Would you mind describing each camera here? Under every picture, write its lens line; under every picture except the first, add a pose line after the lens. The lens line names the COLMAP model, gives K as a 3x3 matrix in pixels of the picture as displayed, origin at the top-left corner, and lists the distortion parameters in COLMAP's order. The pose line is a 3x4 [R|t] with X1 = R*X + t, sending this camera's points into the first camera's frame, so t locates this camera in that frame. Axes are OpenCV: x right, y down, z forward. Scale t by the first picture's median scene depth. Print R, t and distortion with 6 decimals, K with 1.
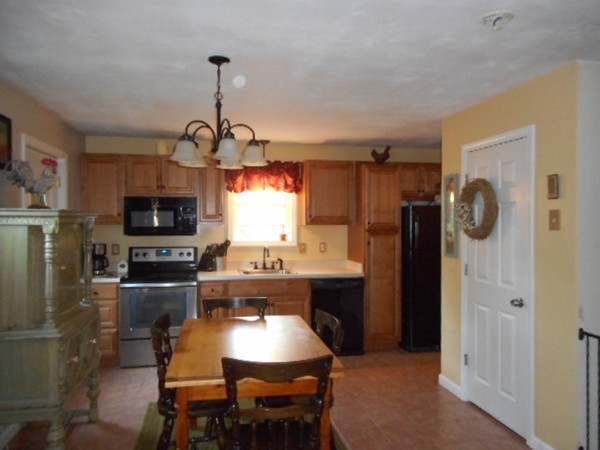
lens RADIAL K [[455.8, 0, 300.3], [0, 455.8, 221.1], [0, 0, 1]] dist [0.015657, 0.000853]
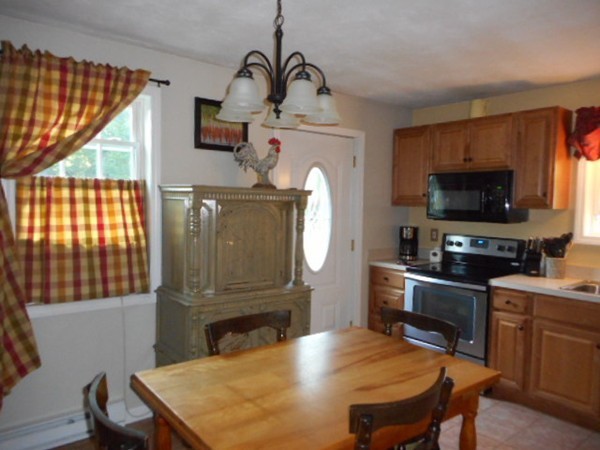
lens RADIAL K [[455.8, 0, 301.2], [0, 455.8, 230.7], [0, 0, 1]] dist [0.015657, 0.000853]
pose [[0.464573, 0.066204, -0.883057, 0.263450], [-0.019862, 0.997730, 0.064352, 0.002499], [0.885312, -0.012357, 0.464833, 0.377967]]
